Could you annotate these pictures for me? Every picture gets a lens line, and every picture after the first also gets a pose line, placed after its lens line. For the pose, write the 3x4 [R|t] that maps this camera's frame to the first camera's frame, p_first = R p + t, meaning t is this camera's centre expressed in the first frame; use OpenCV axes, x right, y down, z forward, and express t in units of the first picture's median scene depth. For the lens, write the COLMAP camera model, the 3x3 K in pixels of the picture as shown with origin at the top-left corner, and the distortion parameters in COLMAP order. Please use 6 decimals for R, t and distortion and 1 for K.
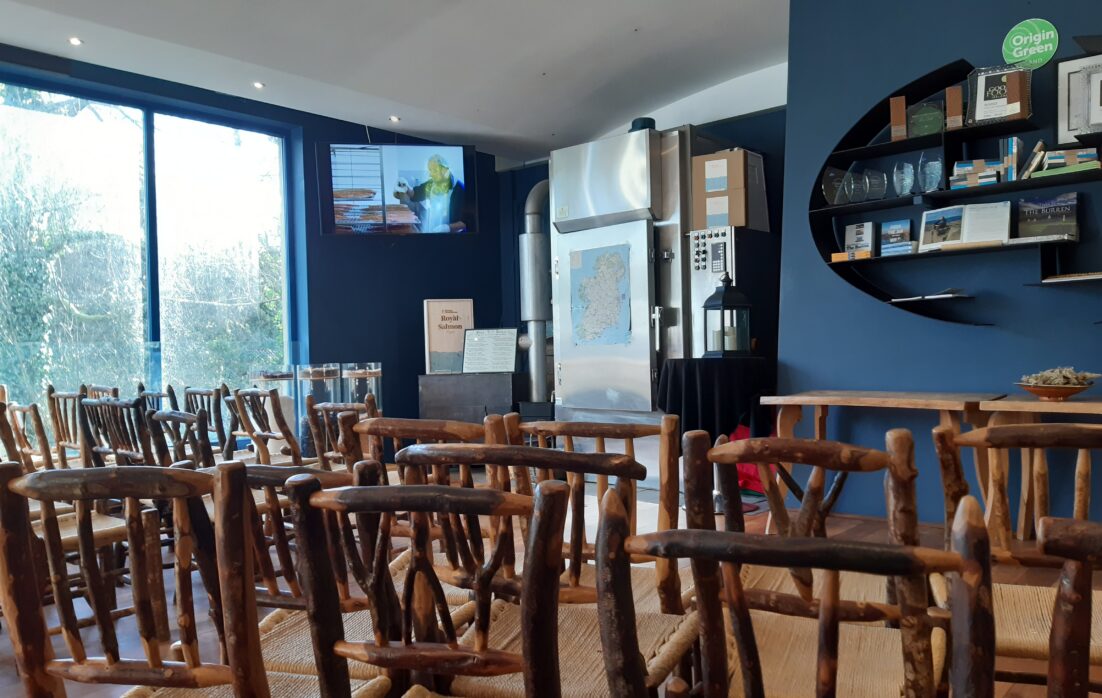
lens RADIAL K [[865.5, 0, 572.9], [0, 865.5, 351.4], [0, 0, 1]] dist [0.114333, -0.186586]
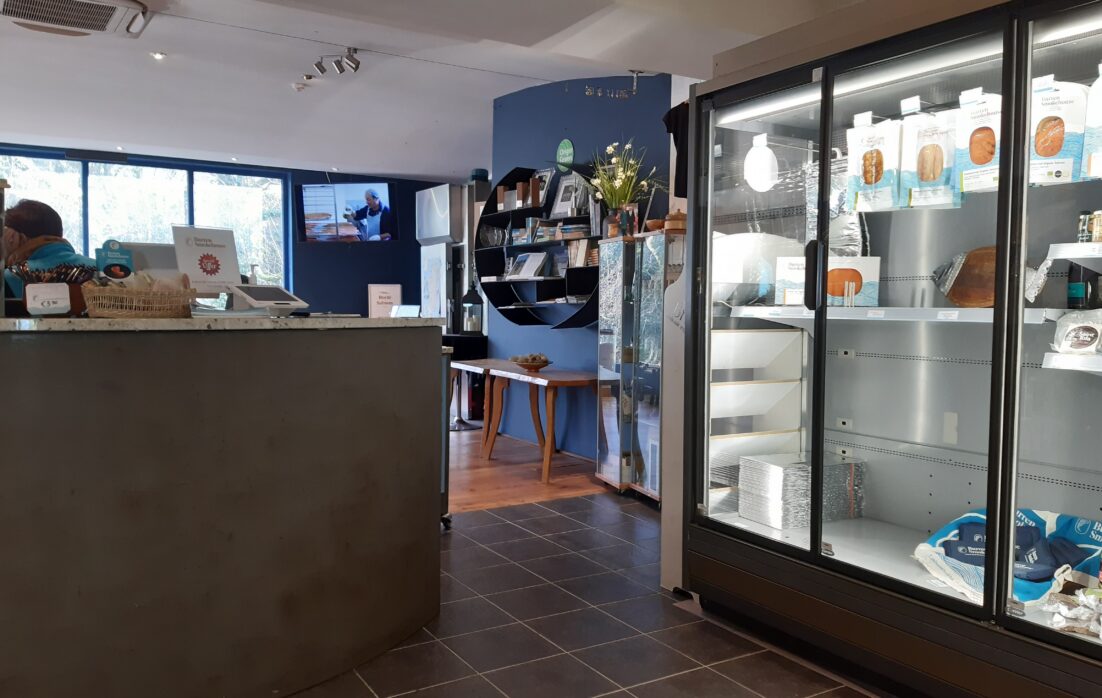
lens RADIAL K [[865.5, 0, 572.9], [0, 865.5, 351.4], [0, 0, 1]] dist [0.114333, -0.186586]
pose [[0.953940, 0.050133, -0.295780, 0.647480], [-0.031488, 0.997224, 0.067469, -0.059454], [0.298342, -0.055048, 0.952870, -0.354300]]
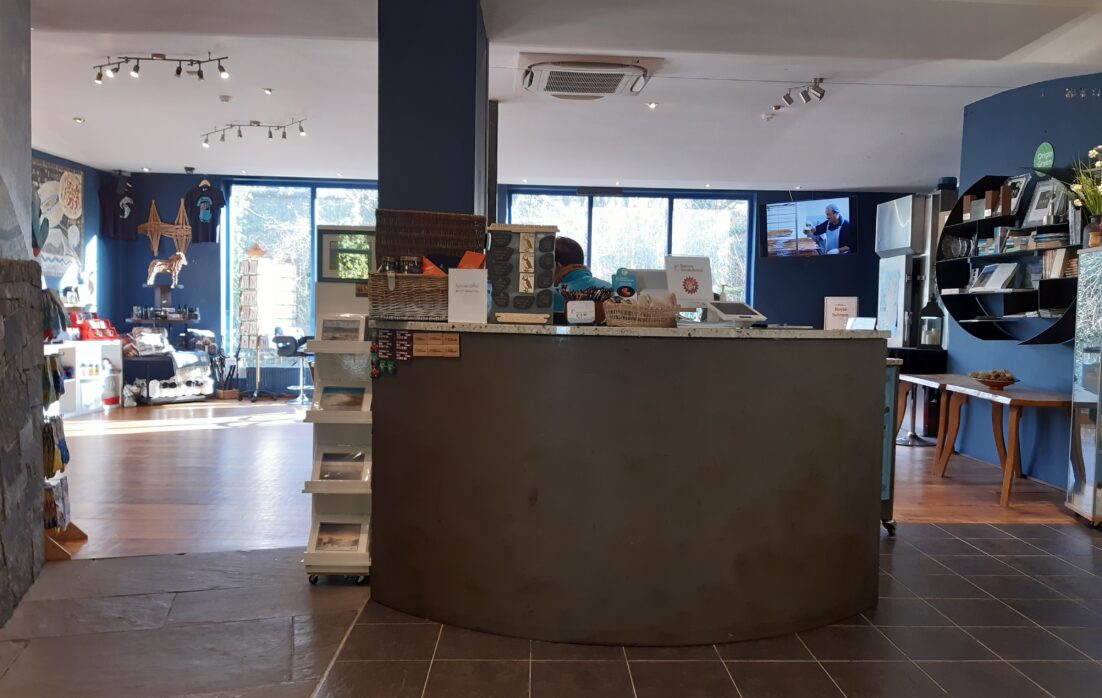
lens RADIAL K [[865.5, 0, 572.9], [0, 865.5, 351.4], [0, 0, 1]] dist [0.114333, -0.186586]
pose [[0.684212, 0.073506, -0.725570, 0.686004], [-0.031620, 0.996962, 0.071183, -0.062228], [0.728598, -0.025762, 0.684457, -0.409794]]
